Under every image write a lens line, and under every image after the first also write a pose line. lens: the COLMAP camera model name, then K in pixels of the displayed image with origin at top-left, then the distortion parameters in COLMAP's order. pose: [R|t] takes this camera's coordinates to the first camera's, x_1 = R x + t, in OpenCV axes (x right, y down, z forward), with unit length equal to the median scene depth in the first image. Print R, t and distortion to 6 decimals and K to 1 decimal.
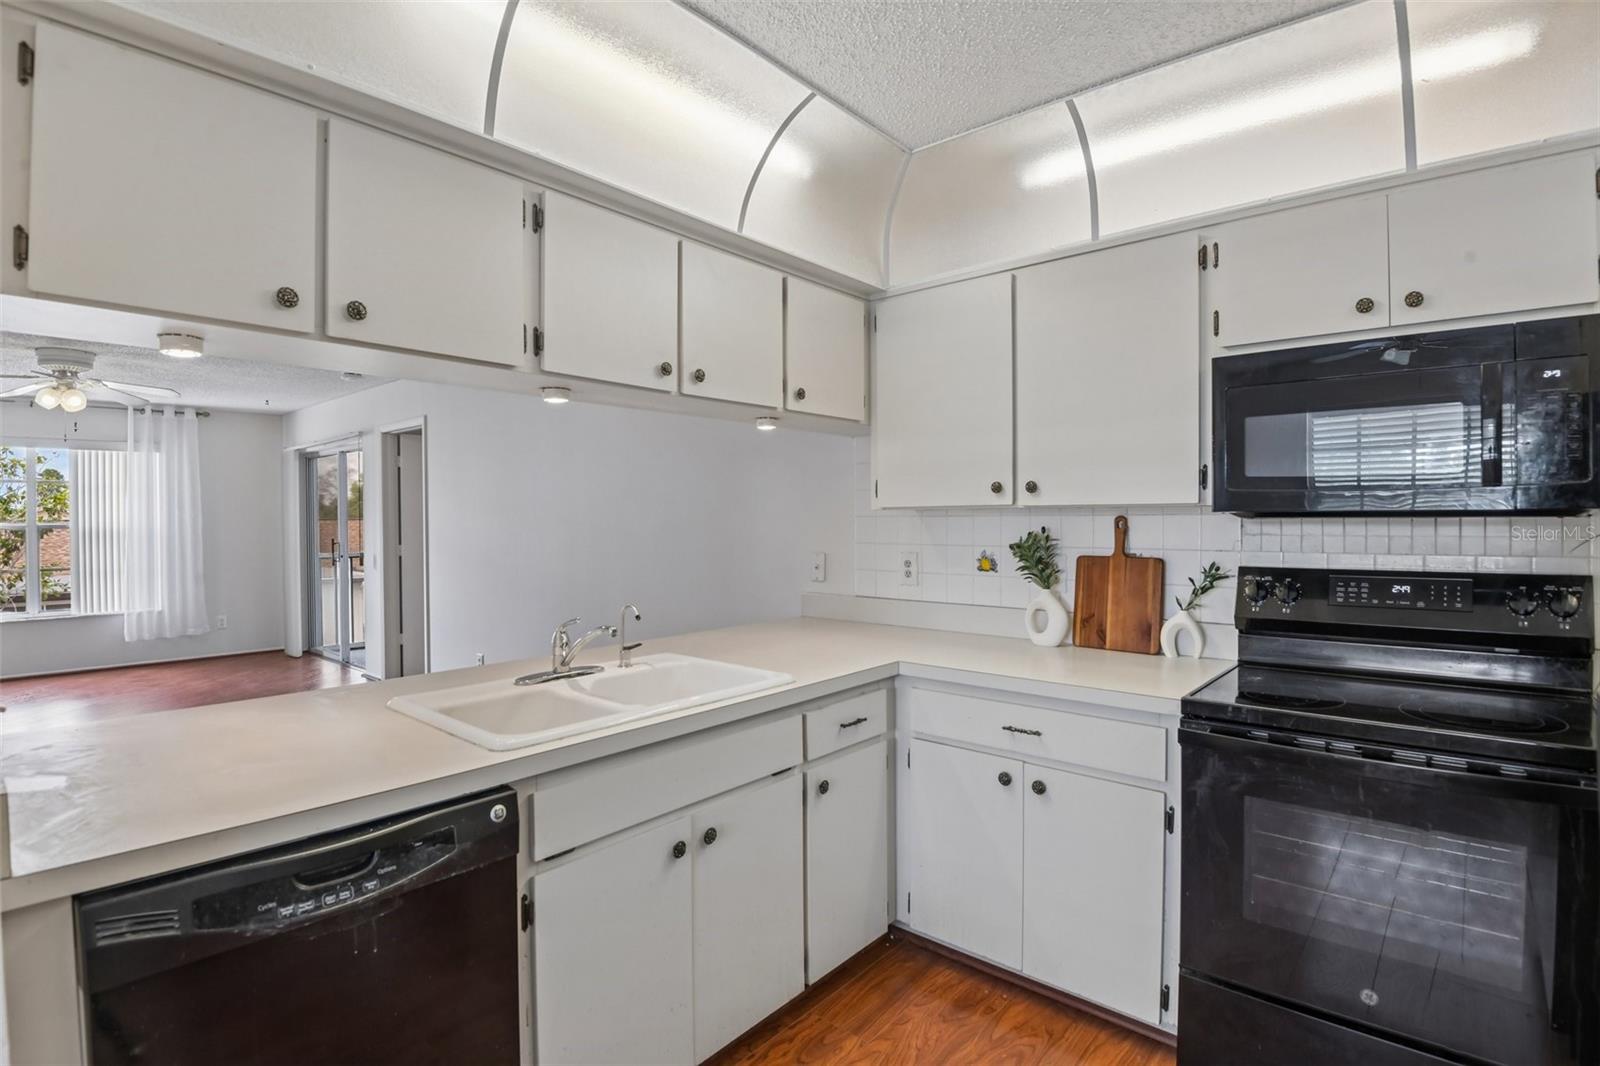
lens RADIAL K [[781.5, 0, 801.3], [0, 781.5, 527.6], [0, 0, 1]] dist [0.000835, -0.030261]
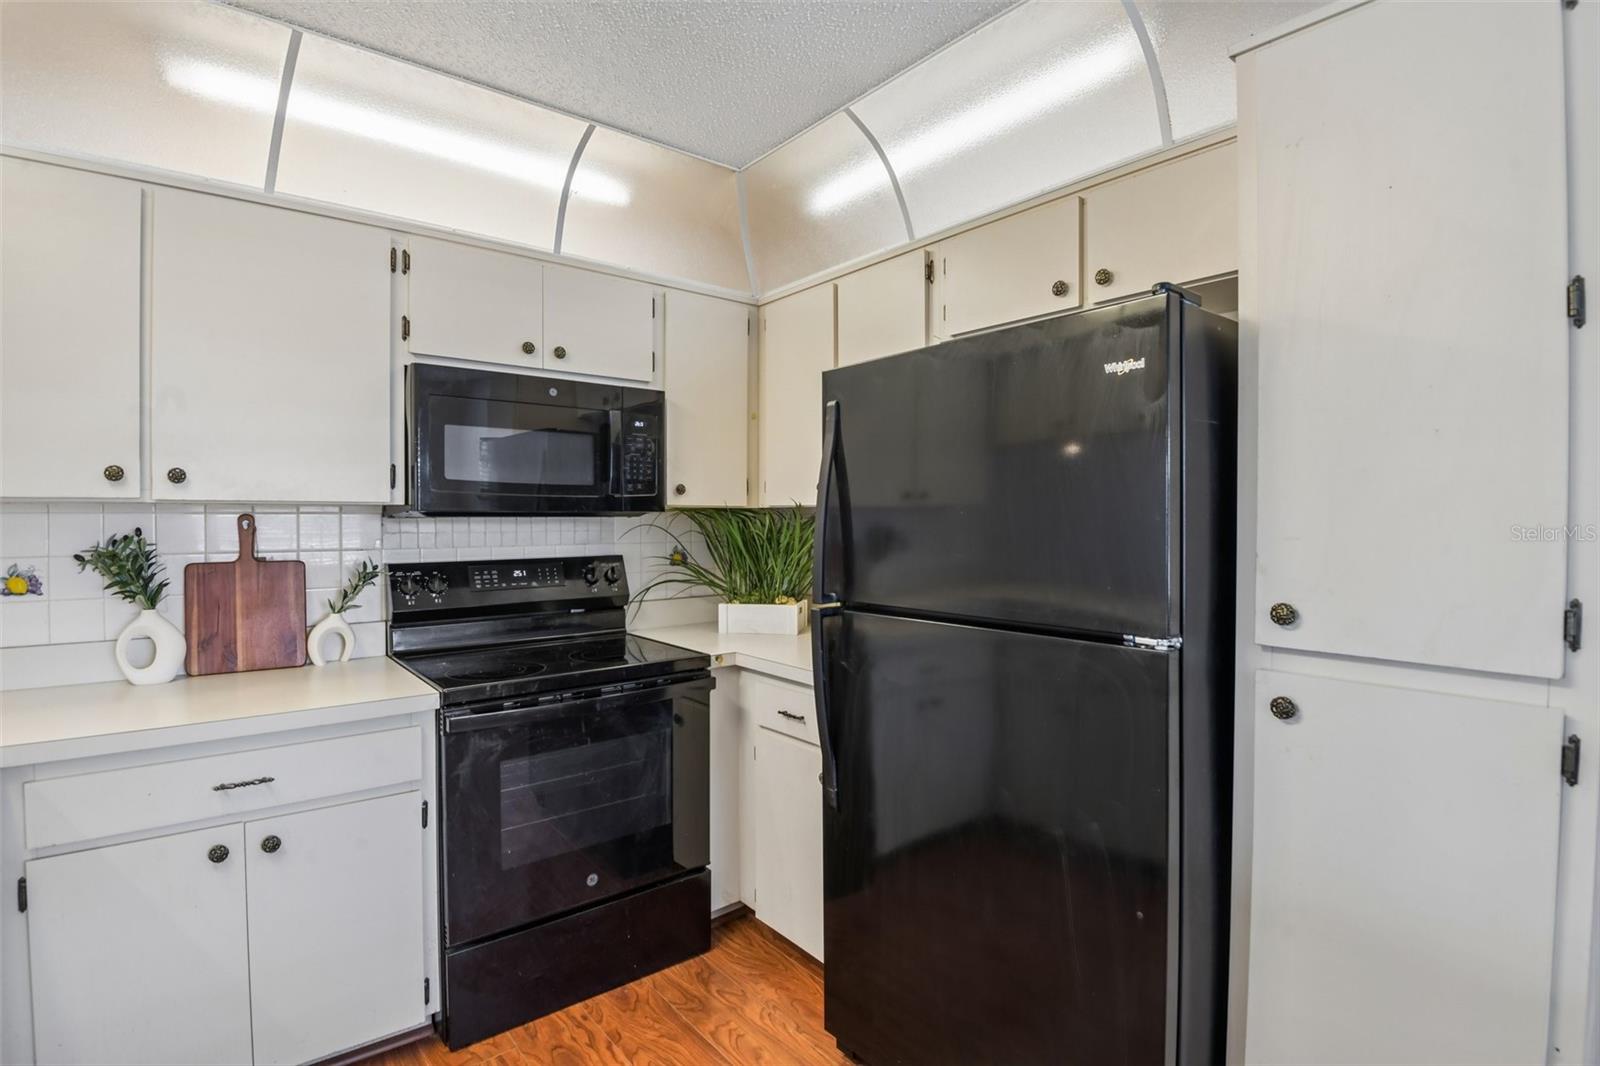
lens RADIAL K [[781.5, 0, 801.3], [0, 781.5, 527.6], [0, 0, 1]] dist [0.000835, -0.030261]
pose [[0.177376, -0.009099, 0.984101, -0.378876], [0.009583, 0.999926, 0.007518, -0.000963], [-0.984097, 0.008097, 0.177450, 0.292683]]
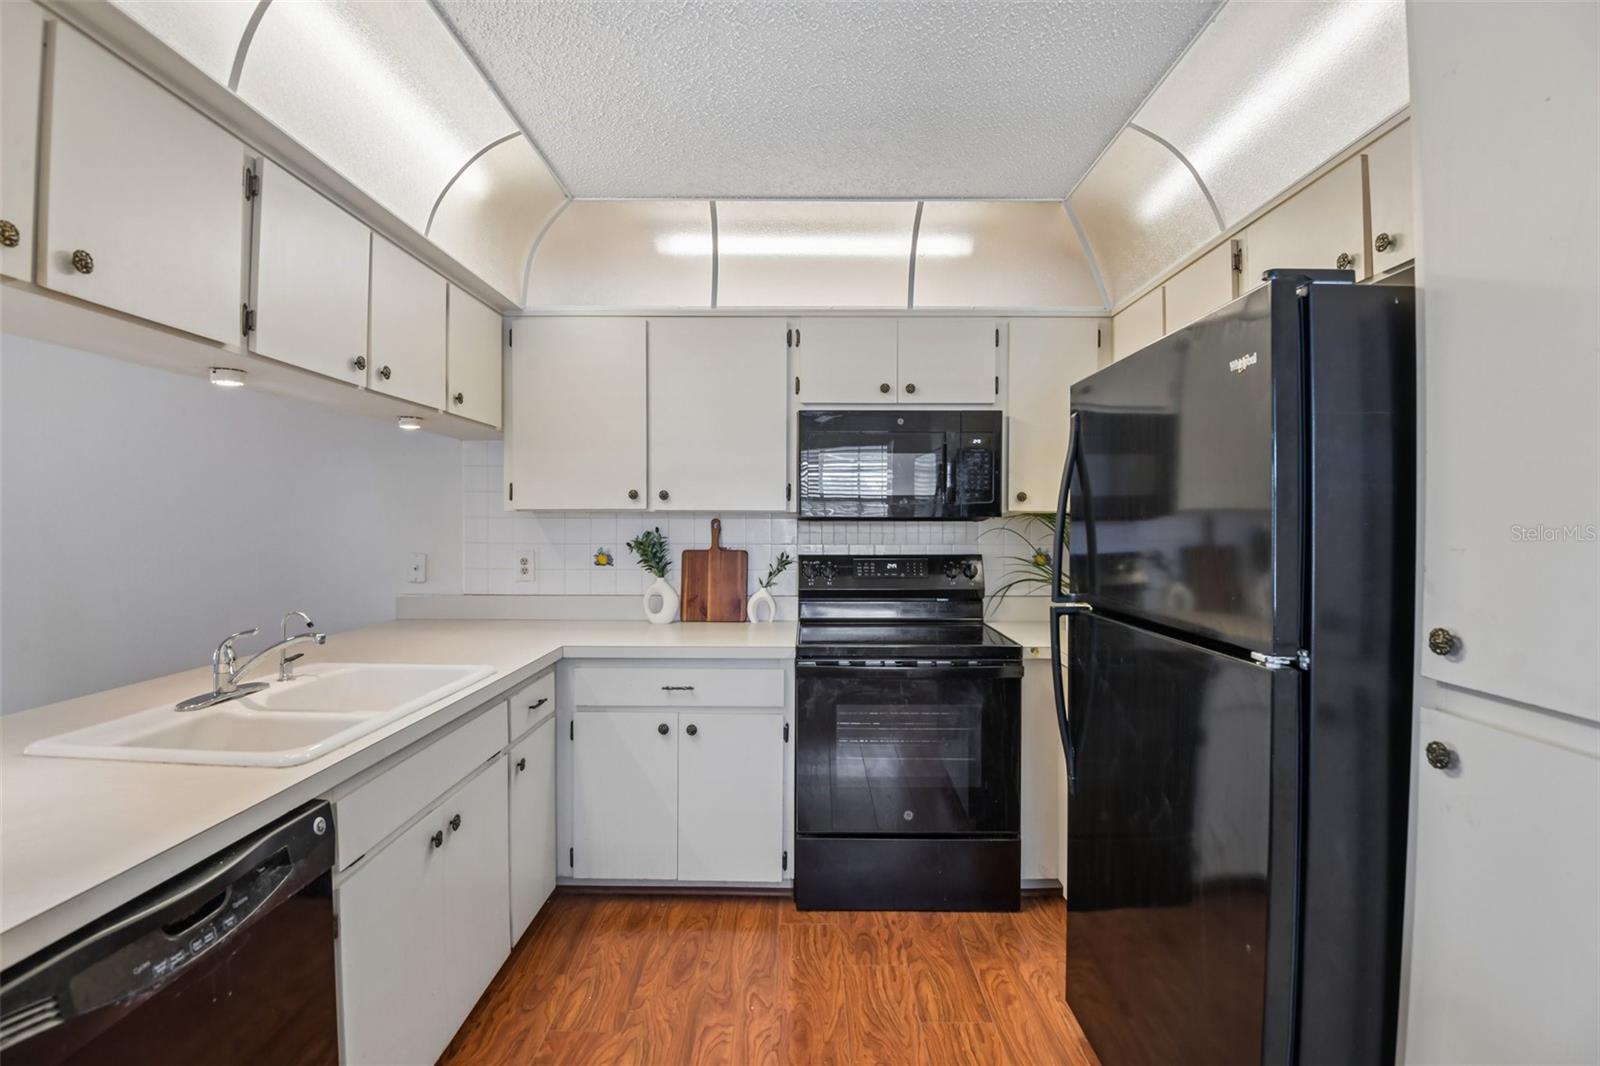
lens RADIAL K [[738.5, 0, 801.6], [0, 738.5, 527.2], [0, 0, 1]] dist [-0.001245, -0.026155]
pose [[0.762238, 0.000716, 0.647297, -0.331400], [0.000759, 0.999998, -0.002000, 0.001842], [-0.647297, 0.002016, 0.762236, -0.041474]]
